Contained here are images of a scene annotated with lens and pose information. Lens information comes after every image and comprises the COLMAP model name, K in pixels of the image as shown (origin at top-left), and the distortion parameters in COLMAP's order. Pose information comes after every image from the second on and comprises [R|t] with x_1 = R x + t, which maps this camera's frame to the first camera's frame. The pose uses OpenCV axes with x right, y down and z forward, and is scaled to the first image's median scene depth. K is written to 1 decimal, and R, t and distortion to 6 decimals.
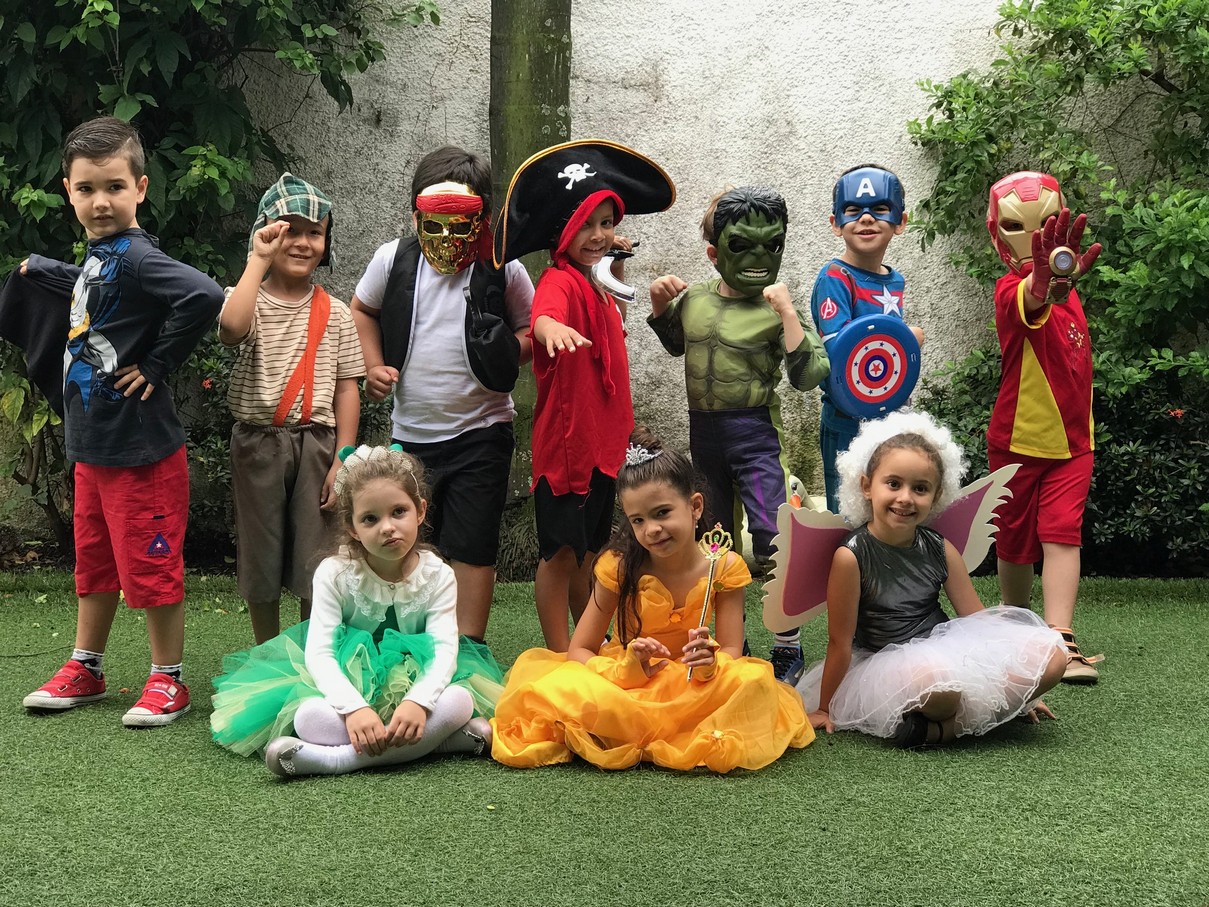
lens RADIAL K [[2291.0, 0, 604.6], [0, 2291.0, 423.1], [0, 0, 1]] dist [0.089116, 0.000000]
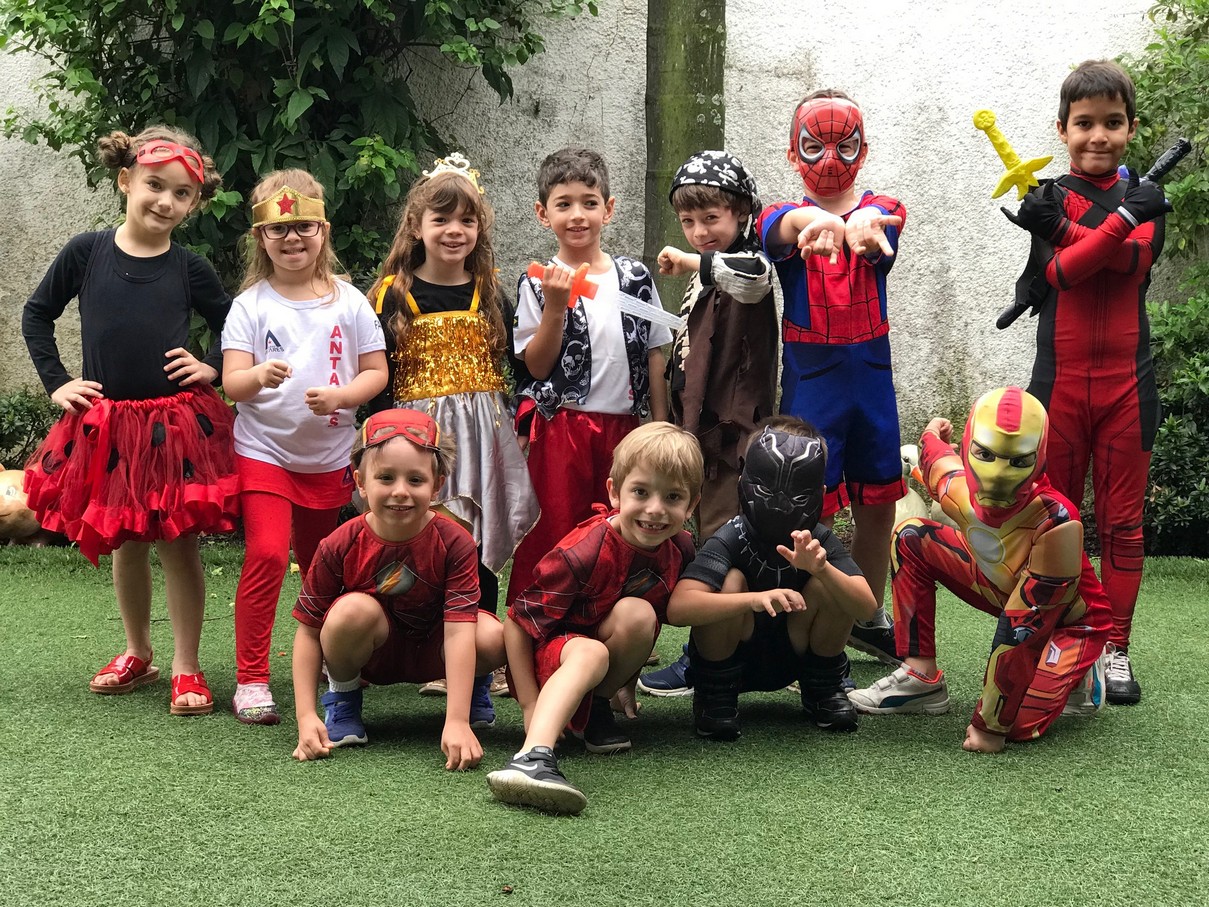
lens RADIAL K [[2291.0, 0, 565.5], [0, 2291.0, 420.3], [0, 0, 1]] dist [0.089116, 0.000000]
pose [[0.996816, 0.002180, -0.079710, -0.003543], [-0.002053, 0.999996, 0.001682, 0.005144], [0.079714, -0.001513, 0.996817, -0.024567]]
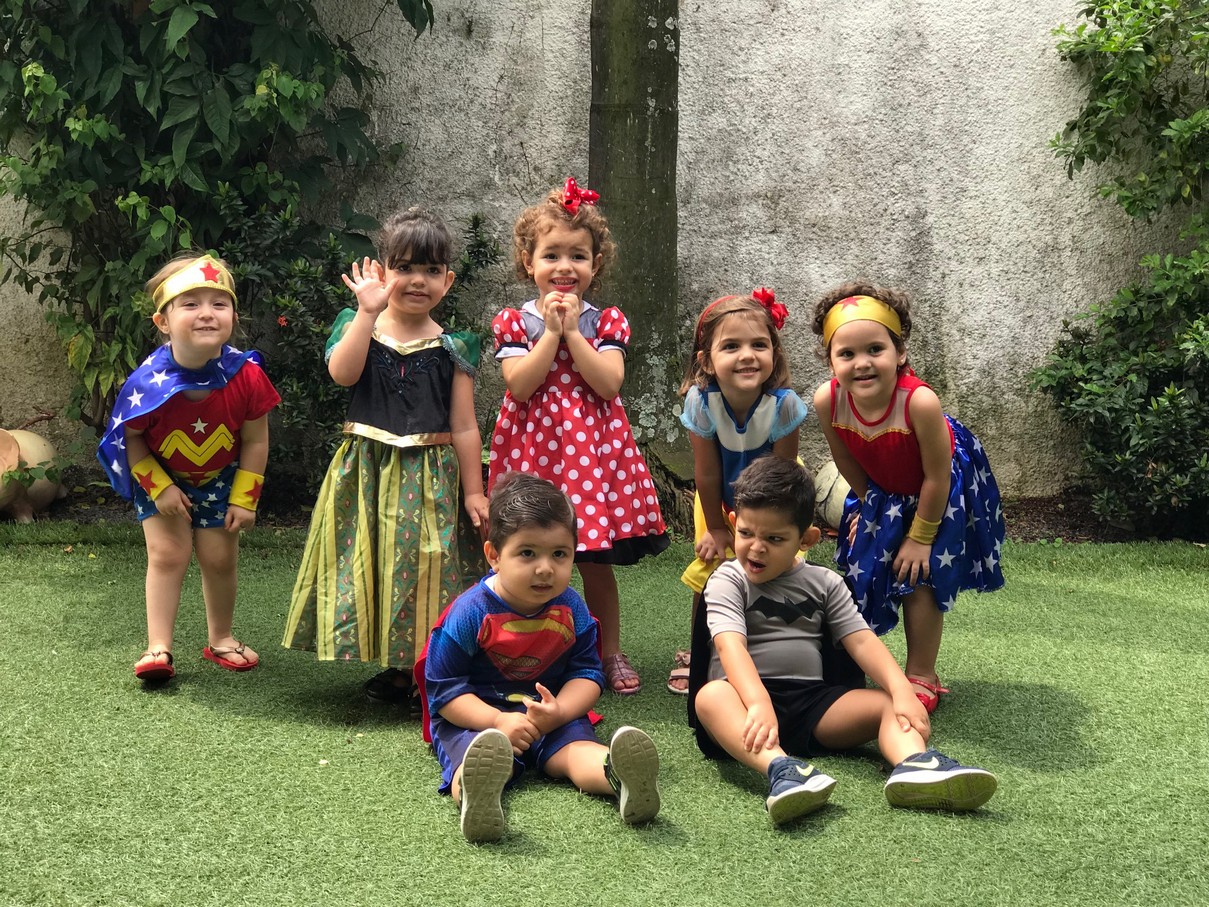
lens RADIAL K [[2291.0, 0, 584.0], [0, 2291.0, 457.3], [0, 0, 1]] dist [0.089116, 0.000000]
pose [[0.998658, 0.013053, -0.050120, -0.004630], [-0.009977, 0.998079, 0.061139, -0.019113], [0.050821, -0.060557, 0.996870, 0.078837]]
